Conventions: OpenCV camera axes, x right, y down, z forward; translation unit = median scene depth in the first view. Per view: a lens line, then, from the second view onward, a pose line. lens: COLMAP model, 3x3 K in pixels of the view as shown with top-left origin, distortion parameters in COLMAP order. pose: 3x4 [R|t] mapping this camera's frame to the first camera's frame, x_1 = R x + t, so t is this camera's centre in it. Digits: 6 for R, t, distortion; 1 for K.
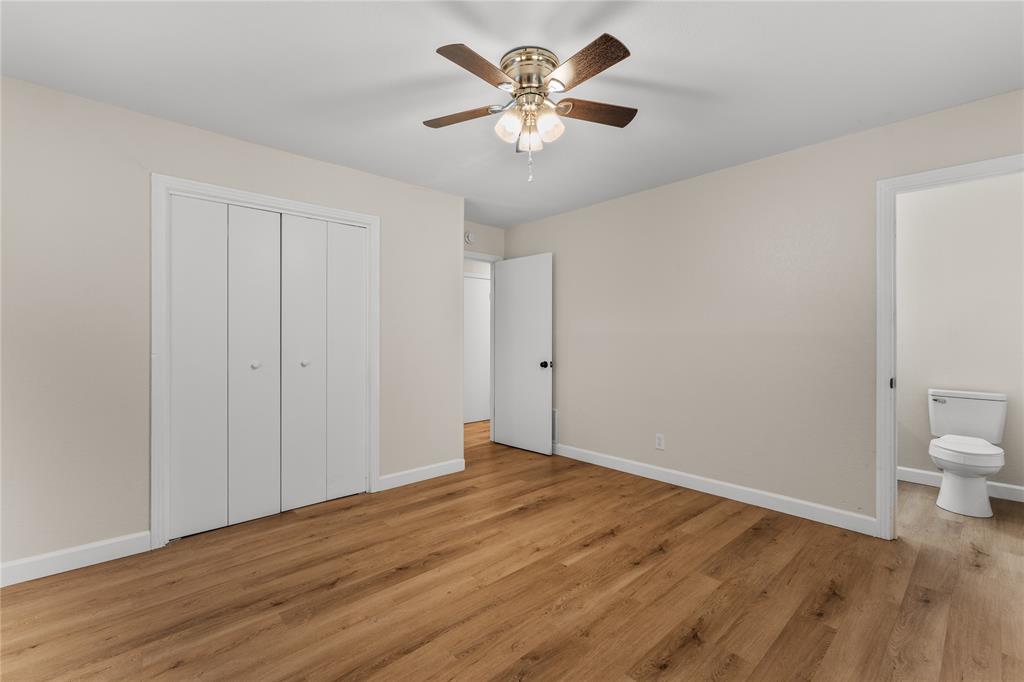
lens RADIAL K [[440.3, 0, 515.2], [0, 440.3, 339.7], [0, 0, 1]] dist [-0.019985, -0.000485]
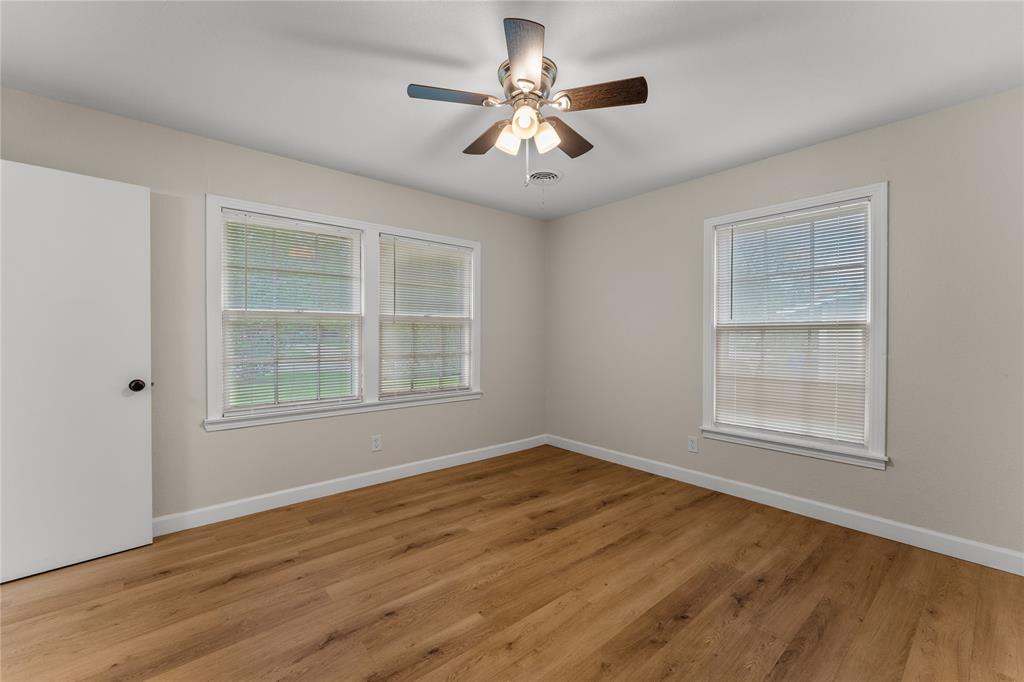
lens RADIAL K [[421.0, 0, 513.4], [0, 421.0, 339.0], [0, 0, 1]] dist [-0.000707, 0.000524]
pose [[-0.999229, -0.001634, 0.039239, 0.025387], [-0.001237, 0.999948, 0.010132, 0.000545], [-0.039254, 0.010076, -0.999178, 1.957603]]
